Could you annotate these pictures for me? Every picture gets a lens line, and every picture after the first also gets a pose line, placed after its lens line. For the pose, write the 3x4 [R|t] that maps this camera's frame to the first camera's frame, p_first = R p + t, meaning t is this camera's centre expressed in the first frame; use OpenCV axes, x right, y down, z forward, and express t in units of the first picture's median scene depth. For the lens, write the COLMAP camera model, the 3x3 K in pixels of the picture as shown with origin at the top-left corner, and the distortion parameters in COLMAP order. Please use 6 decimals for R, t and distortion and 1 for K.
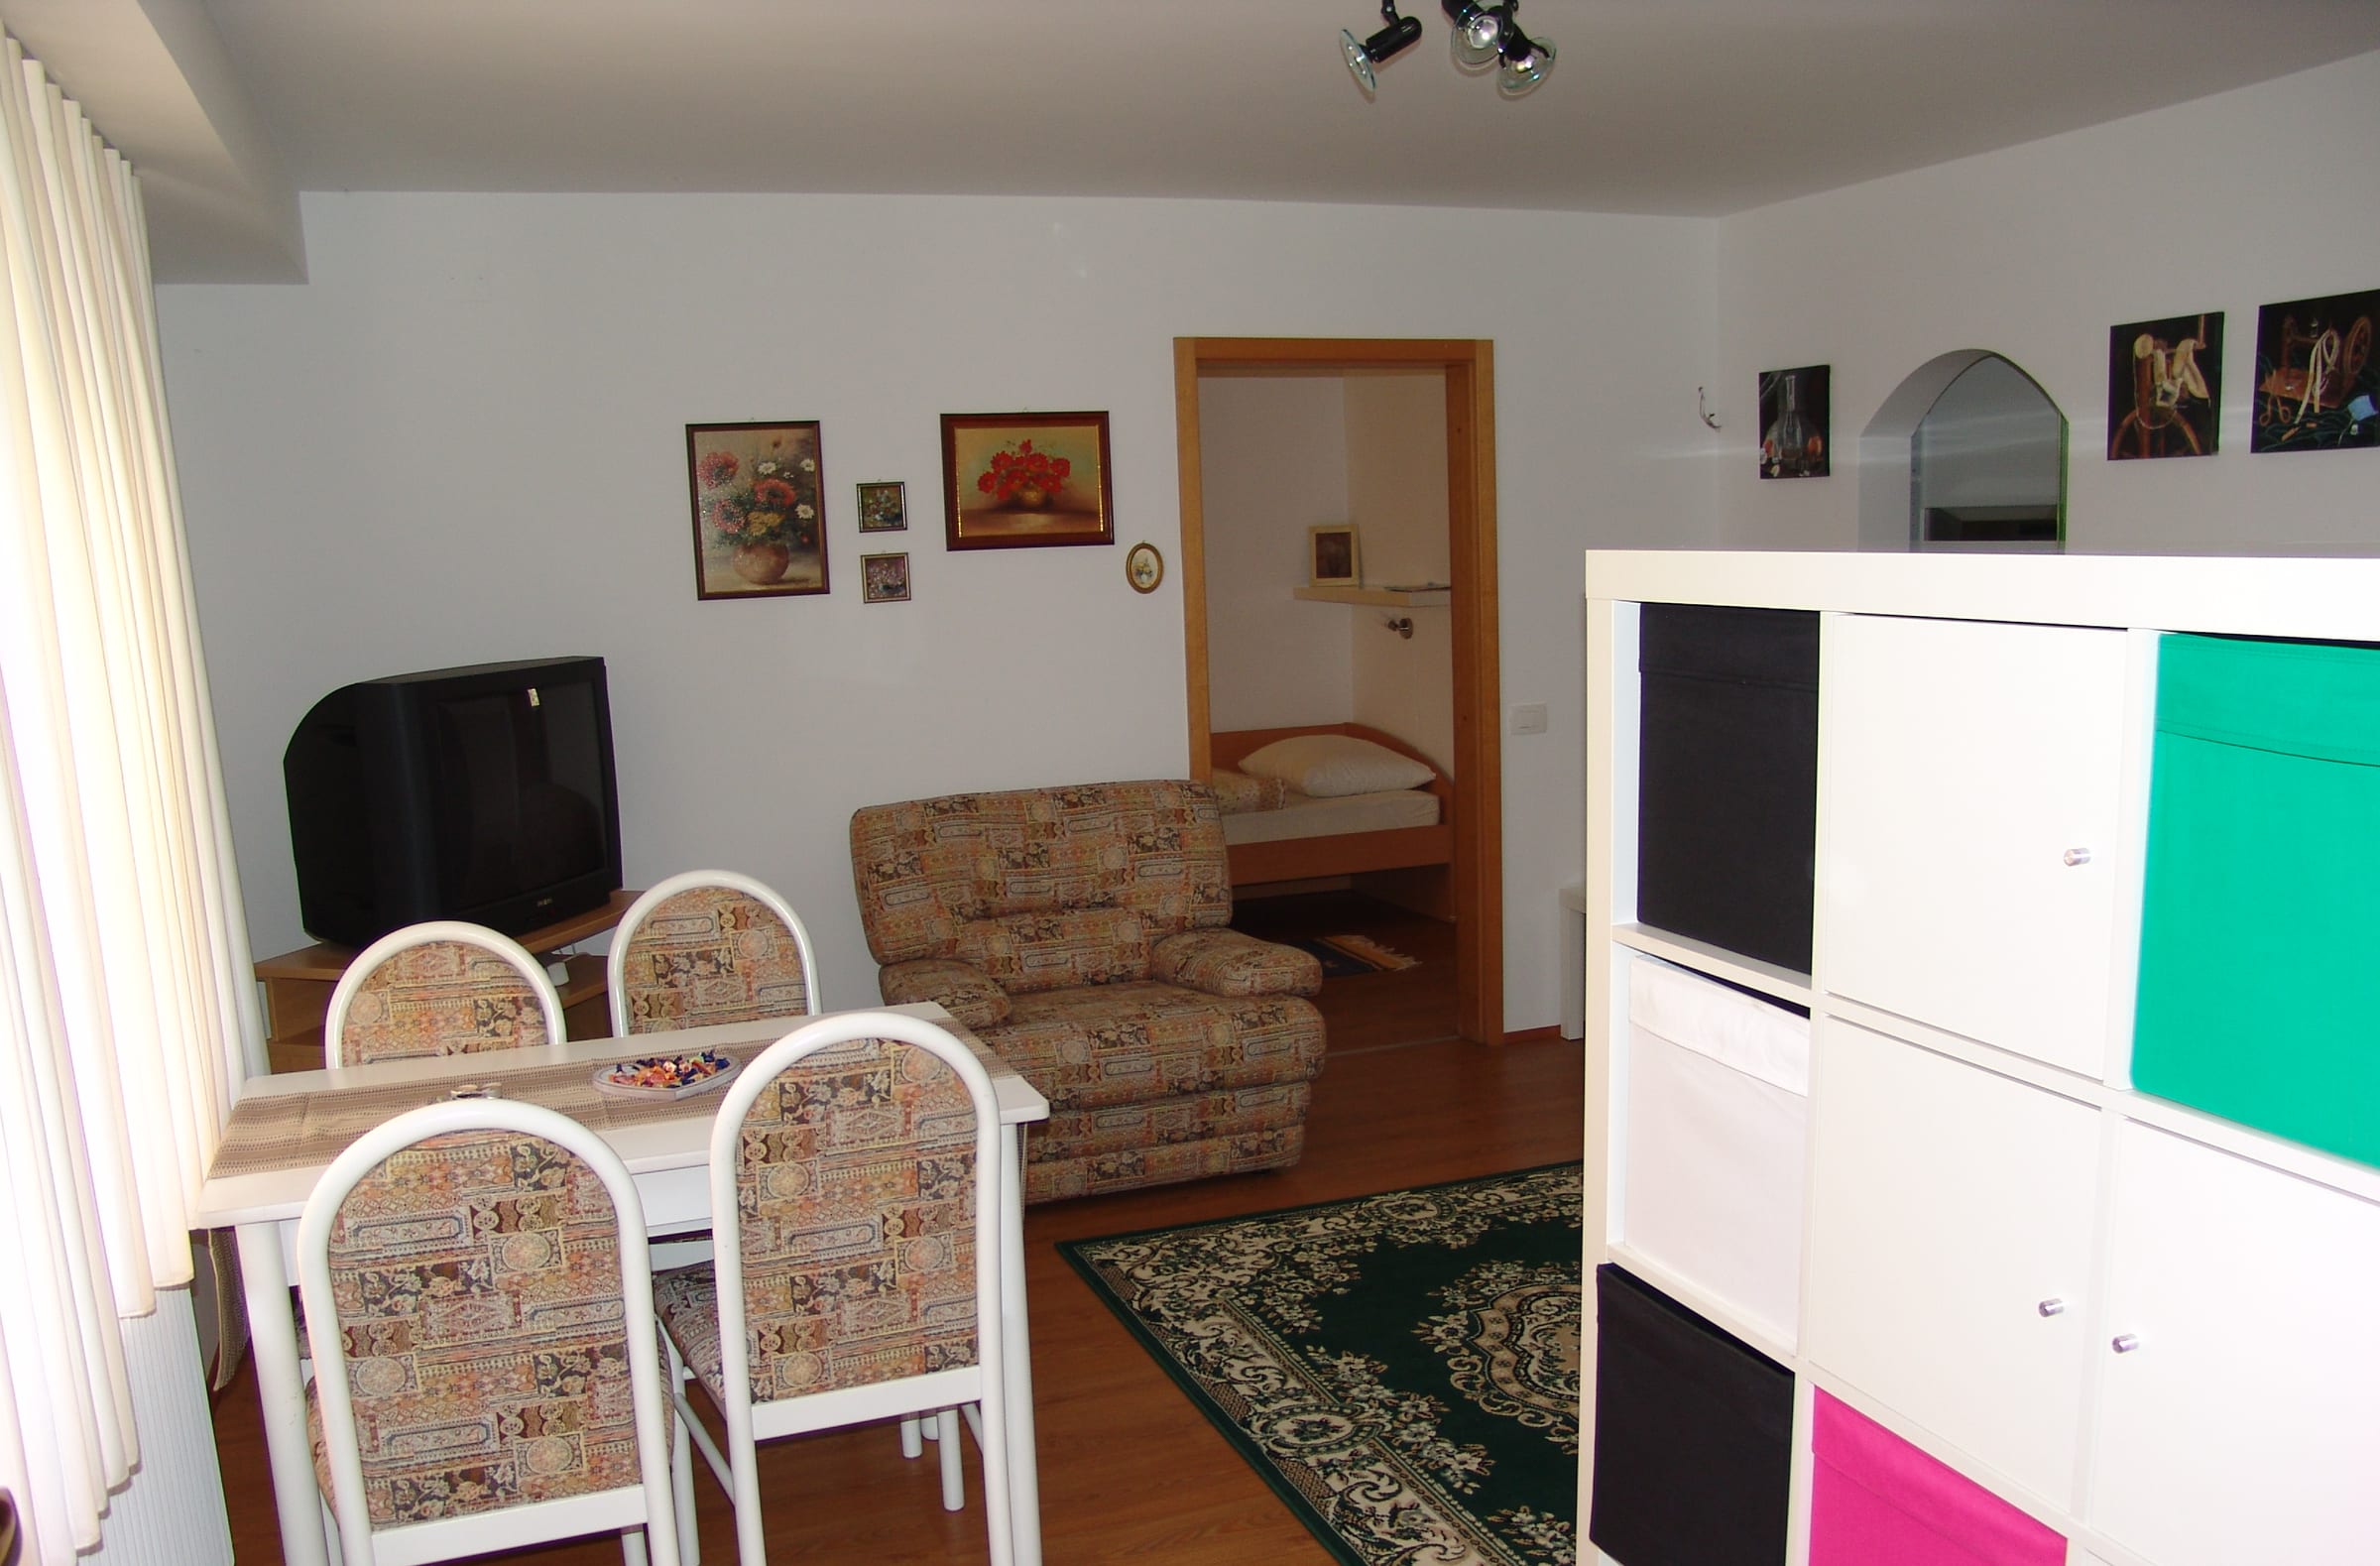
lens RADIAL K [[1915.7, 0, 1187.7], [0, 1915.7, 917.6], [0, 0, 1]] dist [-0.157803, 0.128708]
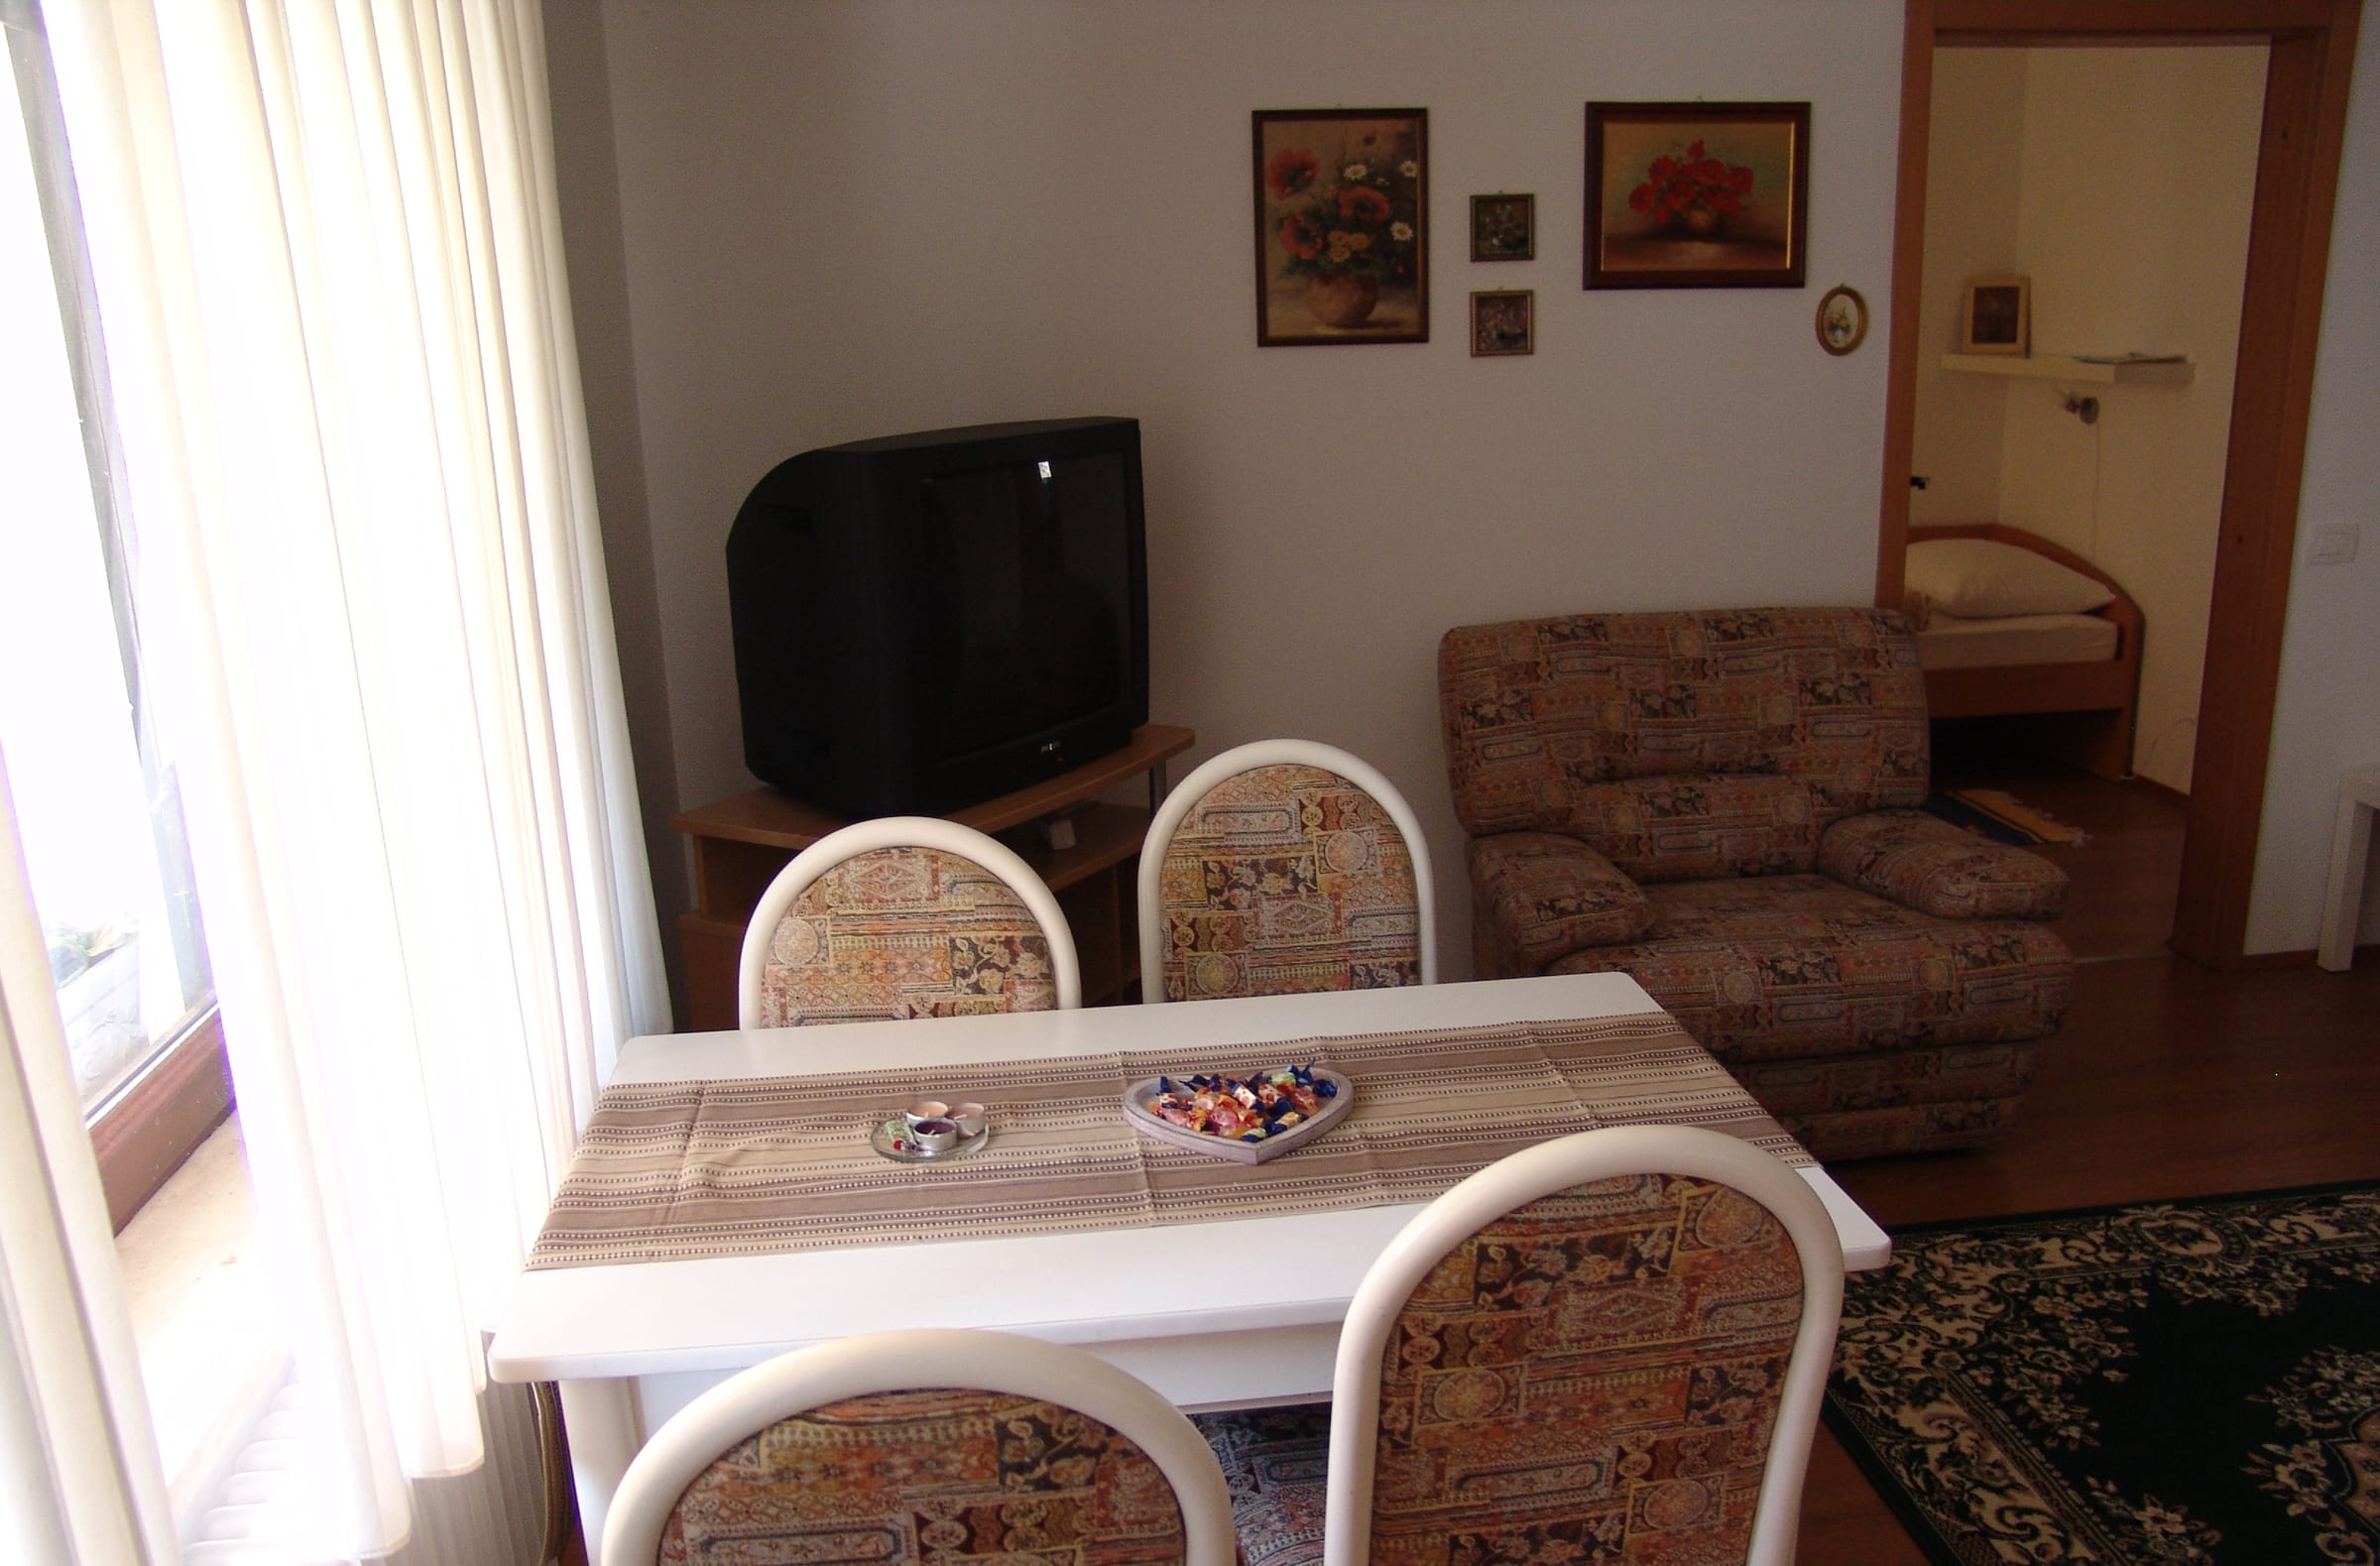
lens RADIAL K [[1915.7, 0, 1187.7], [0, 1915.7, 917.6], [0, 0, 1]] dist [-0.157803, 0.128708]
pose [[0.967813, 0.079634, -0.238739, -0.105705], [-0.049945, 0.990525, 0.127930, -0.043809], [0.246665, -0.111888, 0.962620, 0.284011]]
